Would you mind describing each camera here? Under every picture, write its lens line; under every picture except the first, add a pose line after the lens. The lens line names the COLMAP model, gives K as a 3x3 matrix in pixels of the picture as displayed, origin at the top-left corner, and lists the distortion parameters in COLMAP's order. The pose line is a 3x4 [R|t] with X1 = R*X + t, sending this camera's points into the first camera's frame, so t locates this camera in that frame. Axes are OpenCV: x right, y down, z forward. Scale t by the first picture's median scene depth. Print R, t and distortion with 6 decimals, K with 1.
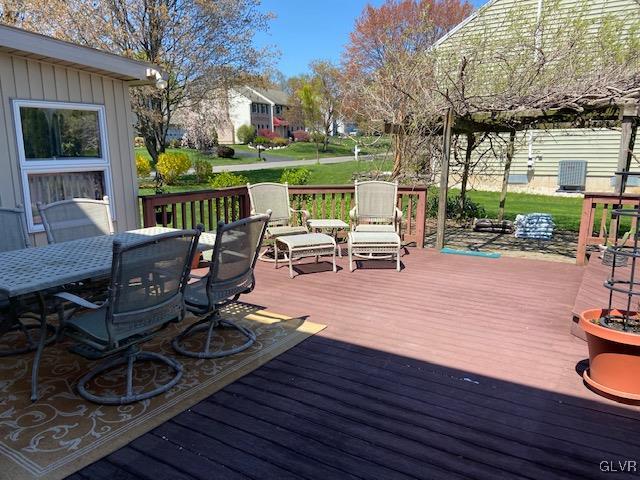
lens RADIAL K [[481.7, 0, 322.1], [0, 481.7, 240.2], [0, 0, 1]] dist [0.101402, -0.118649]
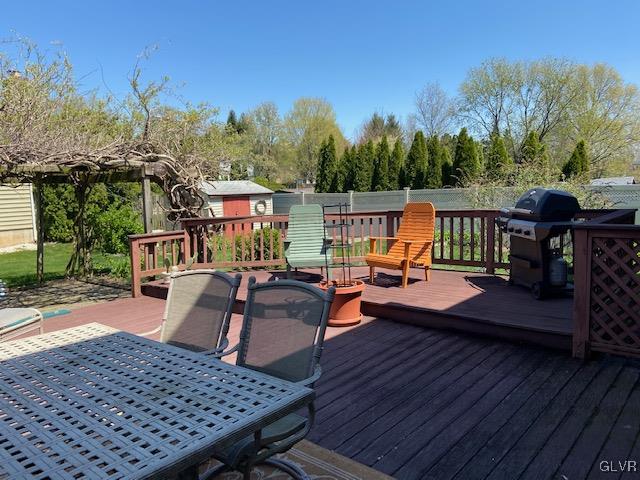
lens RADIAL K [[481.7, 0, 323.1], [0, 481.7, 238.8], [0, 0, 1]] dist [0.101402, -0.118649]
pose [[0.141191, -0.096060, 0.985311, -1.229945], [0.223688, 0.972637, 0.062771, -0.134786], [-0.964380, 0.211540, 0.158815, 0.790387]]
